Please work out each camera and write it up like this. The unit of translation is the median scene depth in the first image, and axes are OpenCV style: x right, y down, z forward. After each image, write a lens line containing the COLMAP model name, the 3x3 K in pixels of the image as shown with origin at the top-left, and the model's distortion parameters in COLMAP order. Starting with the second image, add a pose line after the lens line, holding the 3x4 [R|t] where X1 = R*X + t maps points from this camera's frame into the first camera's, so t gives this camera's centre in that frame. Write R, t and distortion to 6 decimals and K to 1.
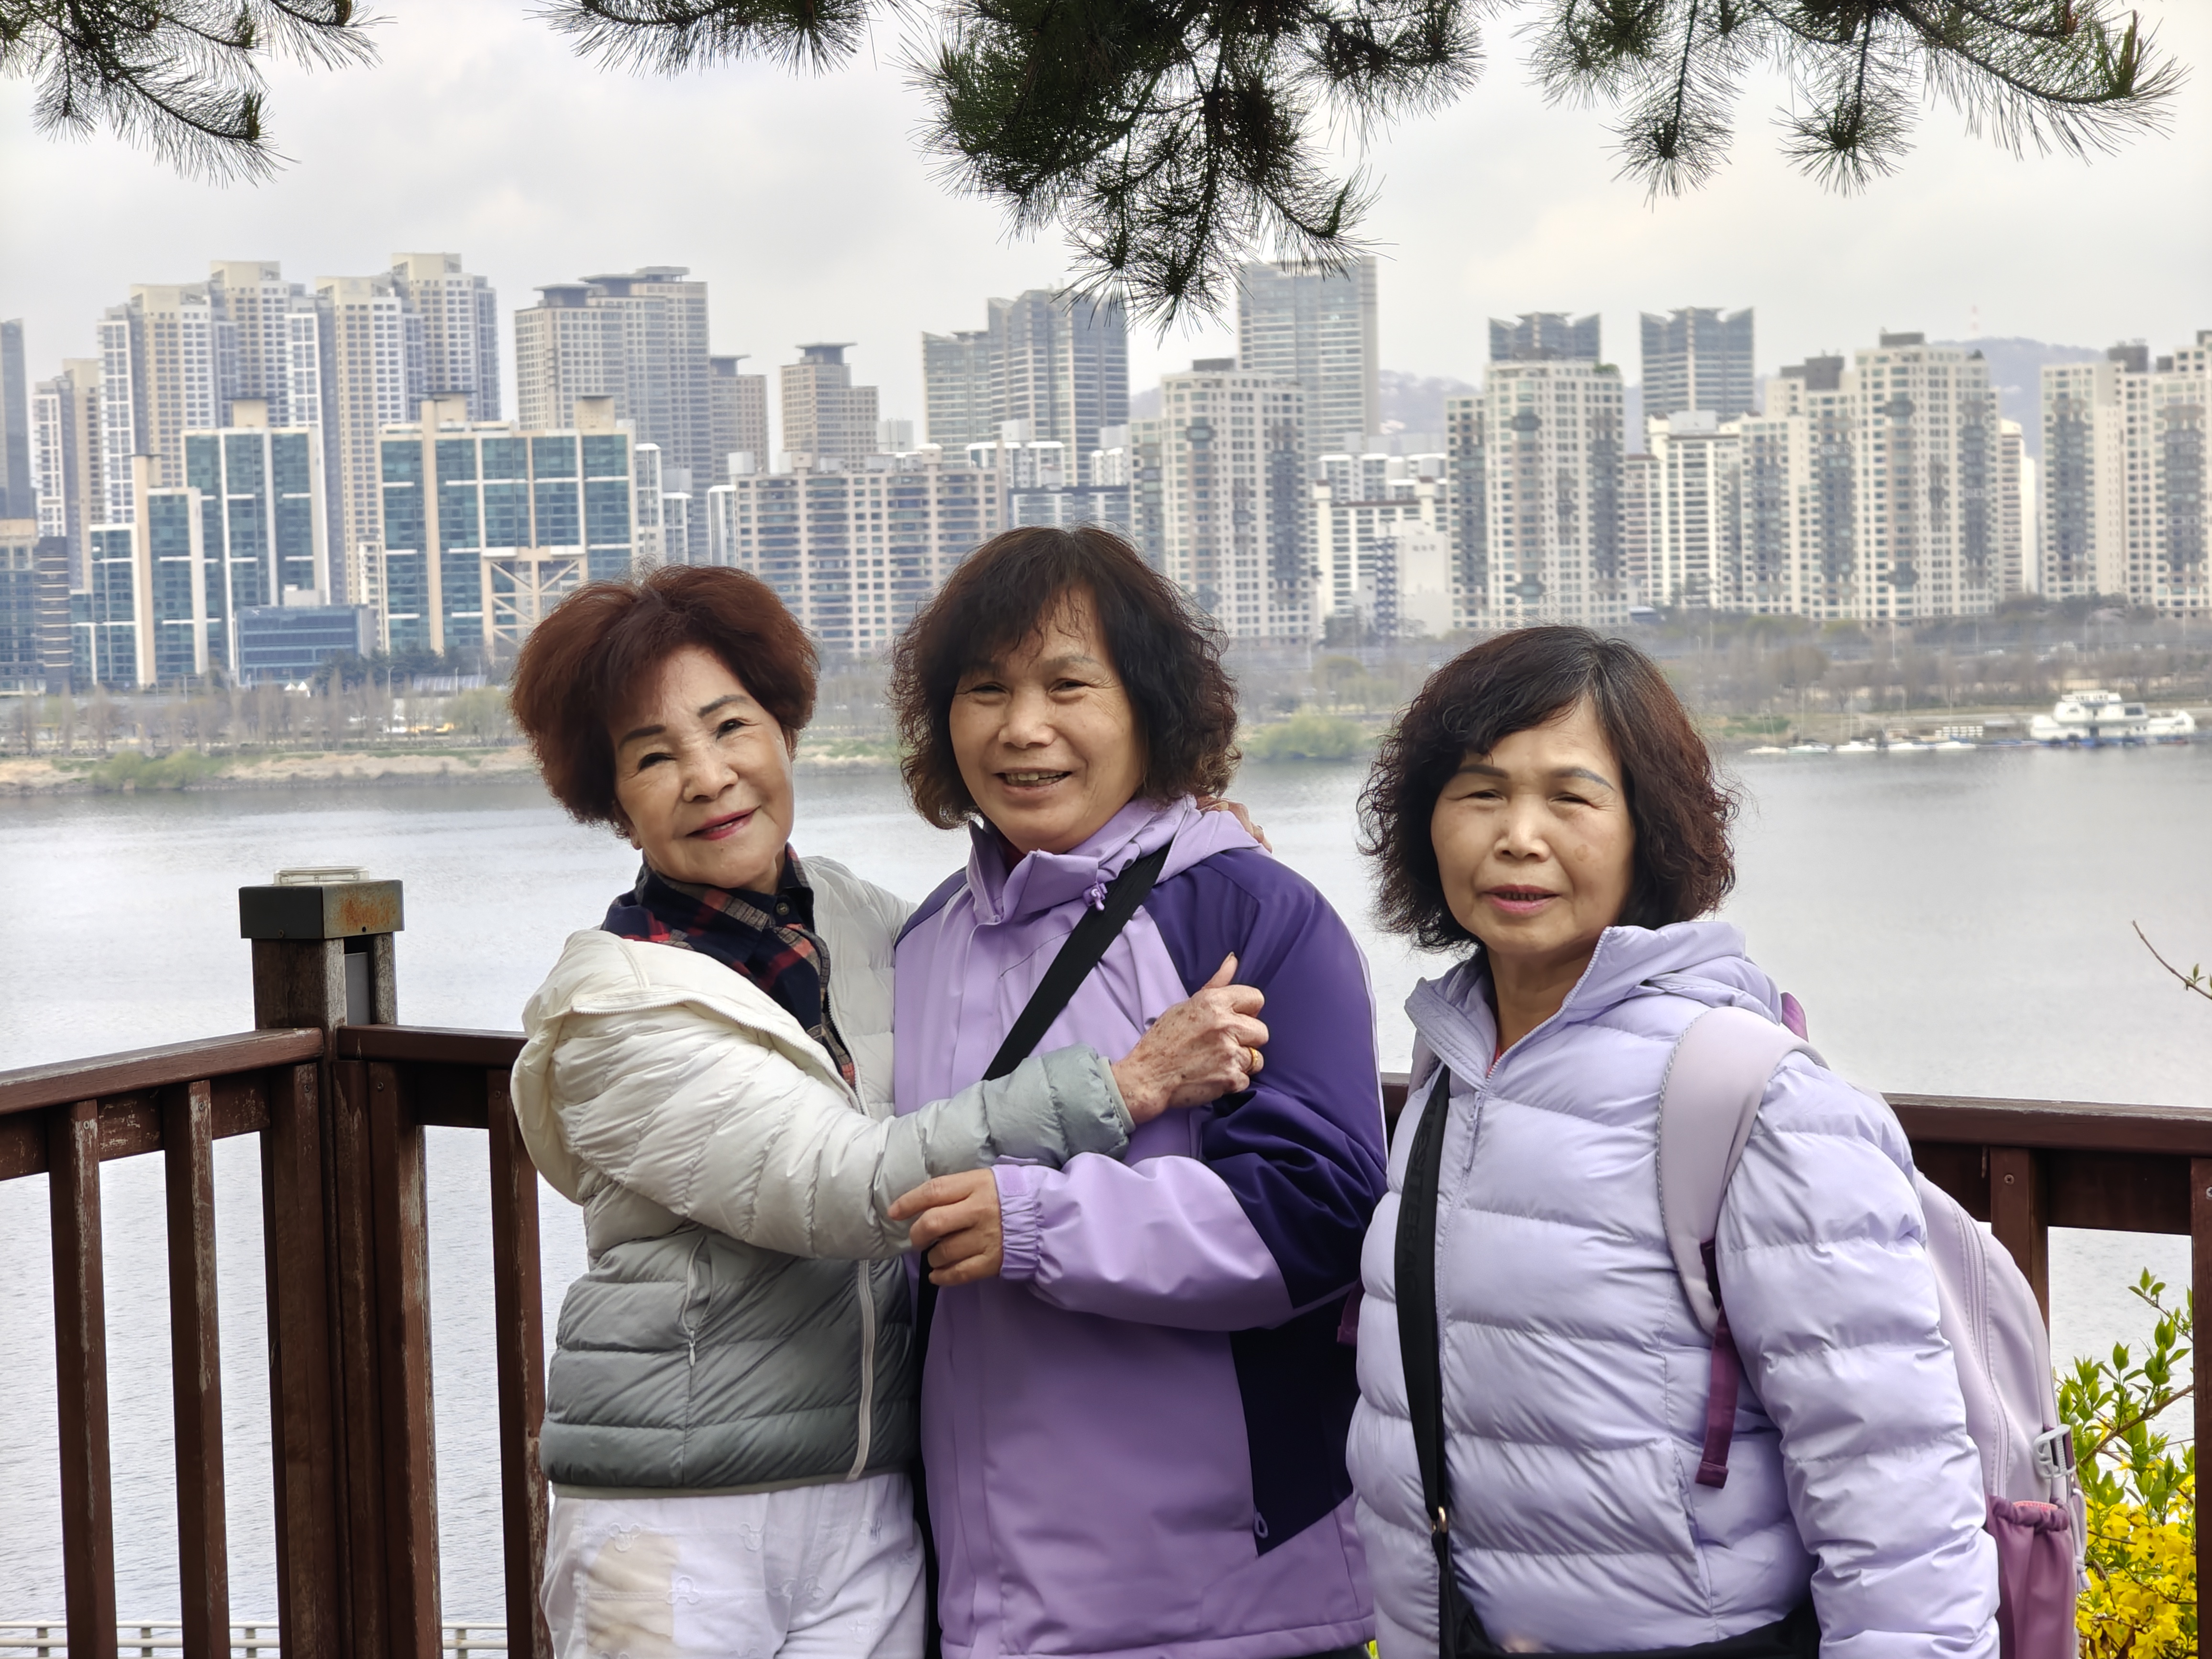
lens RADIAL K [[4578.5, 0, 1094.0], [0, 4578.5, 851.1], [0, 0, 1]] dist [0.092175, 0.000000]
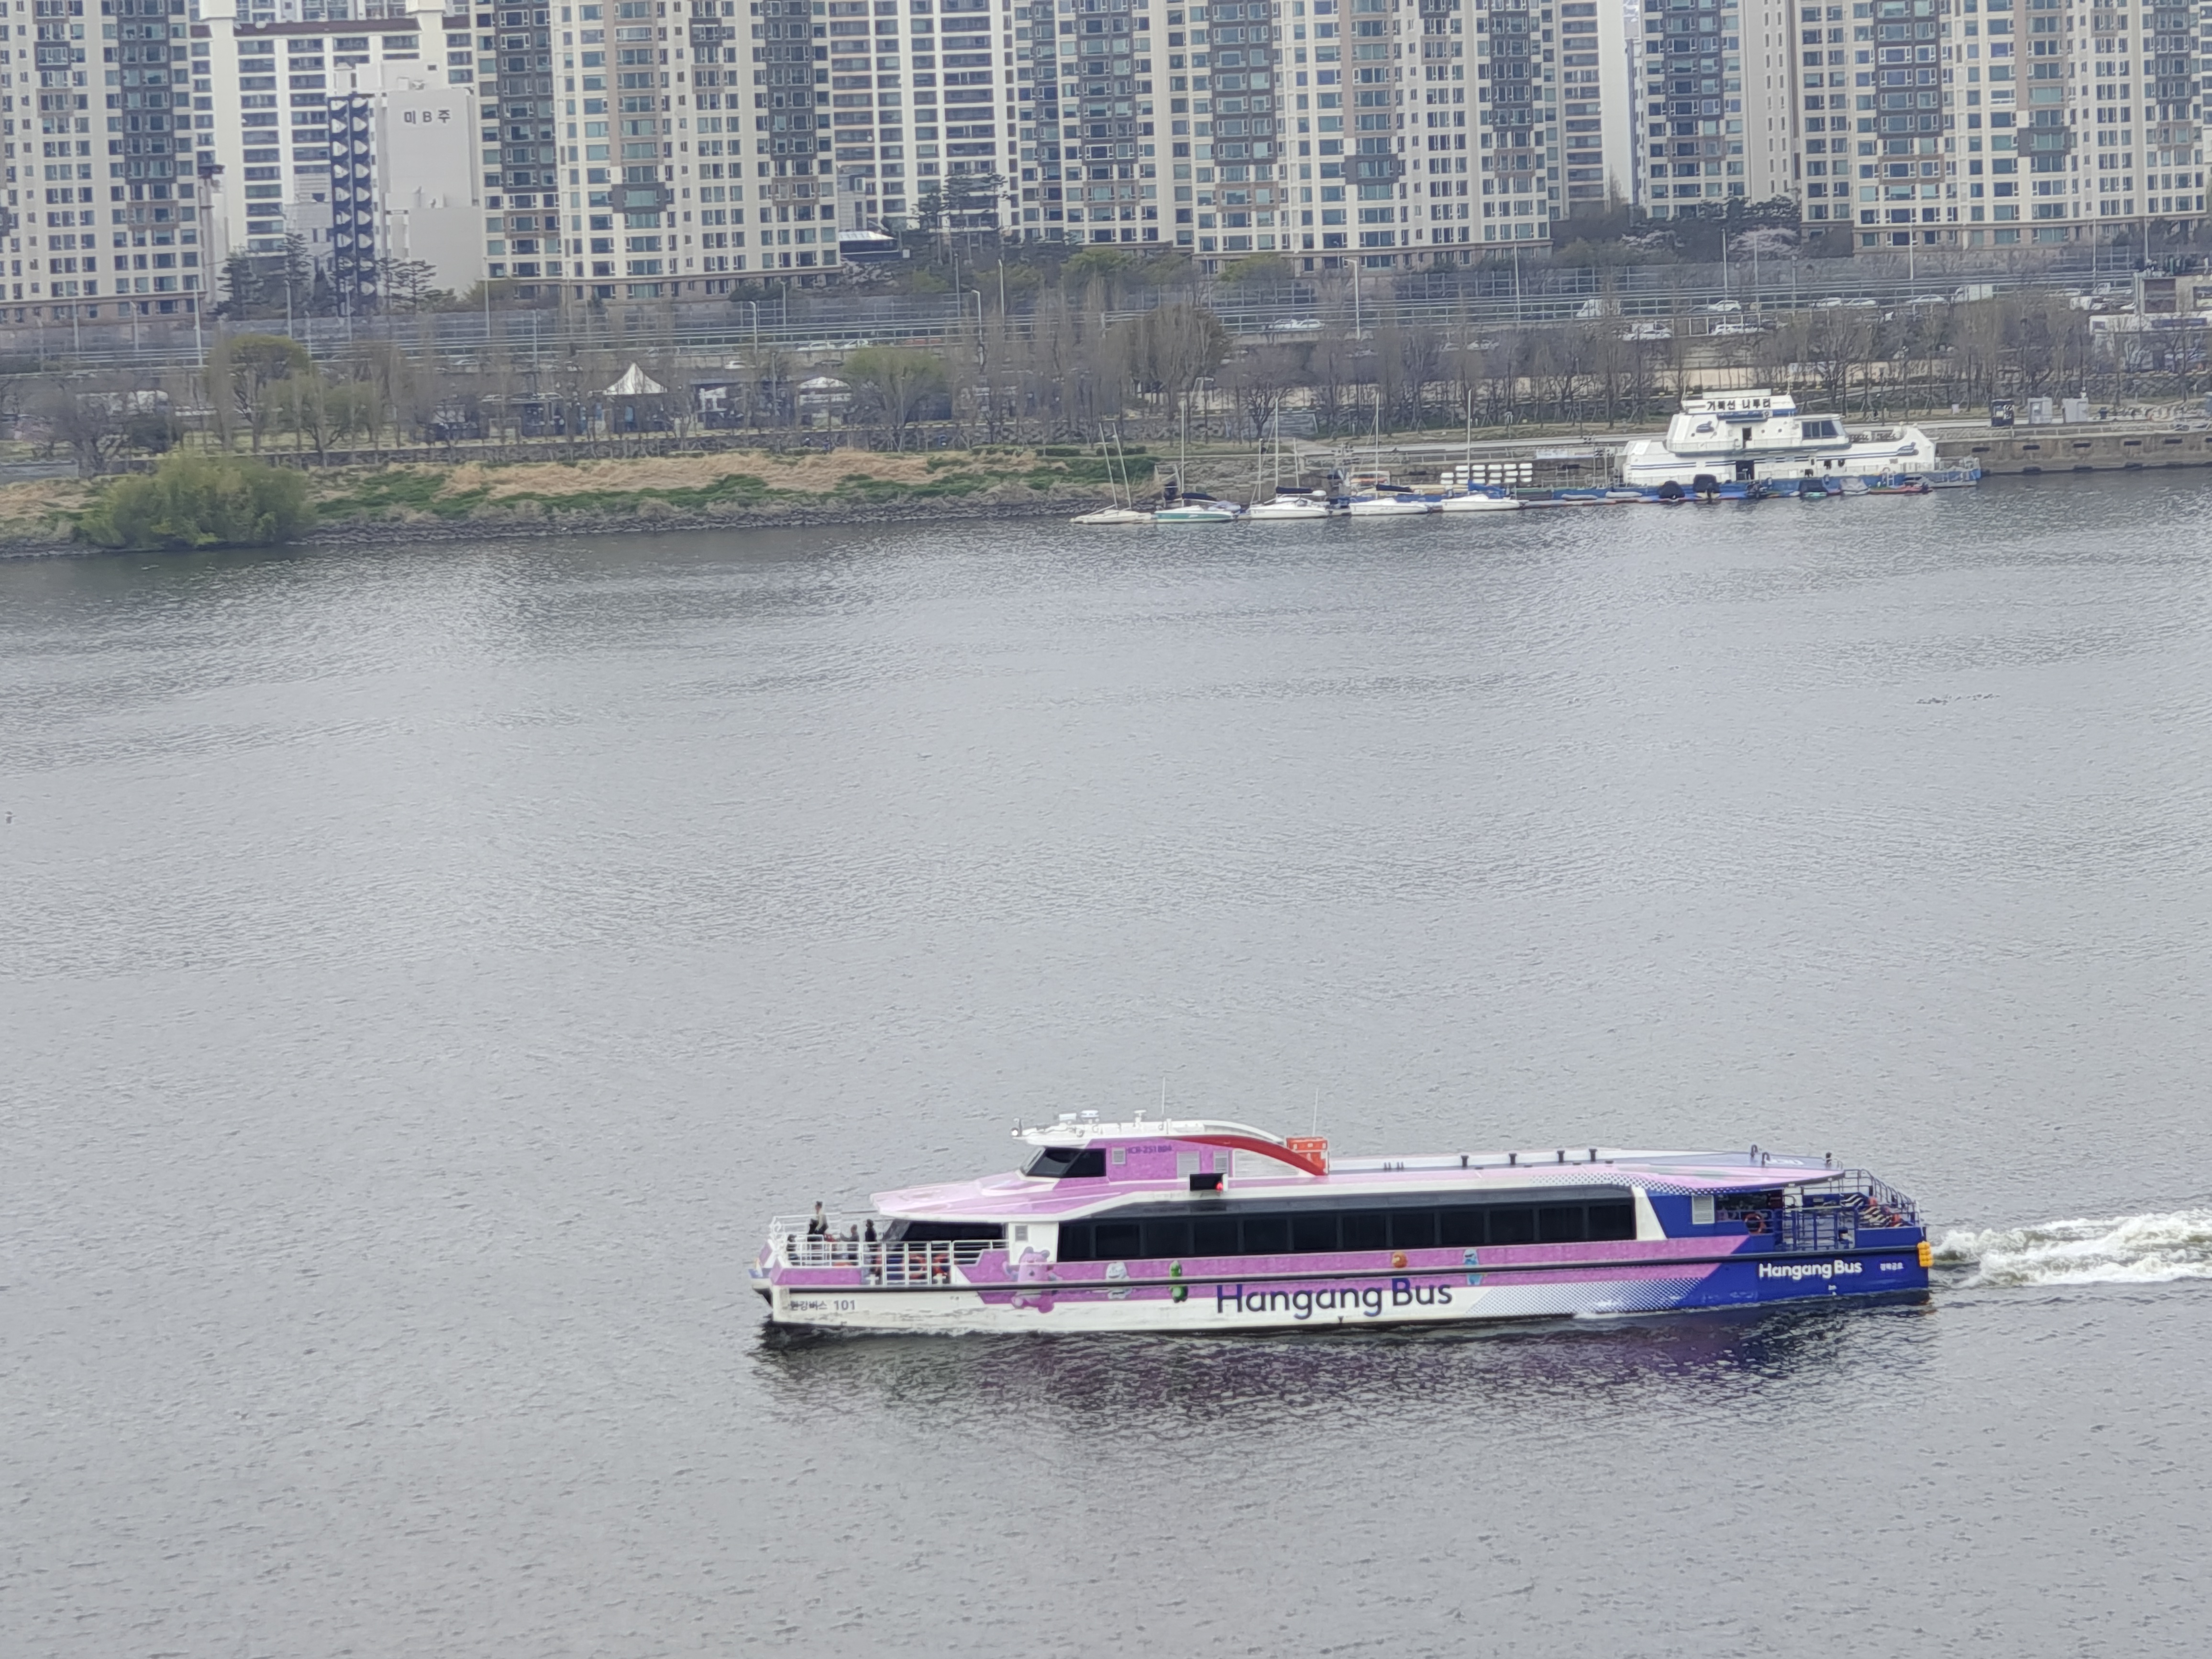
lens RADIAL K [[4578.5, 0, 1129.4], [0, 4578.5, 814.9], [0, 0, 1]] dist [0.092175, 0.000000]
pose [[0.992197, -0.023471, 0.122449, 0.086238], [0.017126, 0.998468, 0.052616, -0.015660], [-0.123496, -0.050108, 0.991079, 0.500433]]
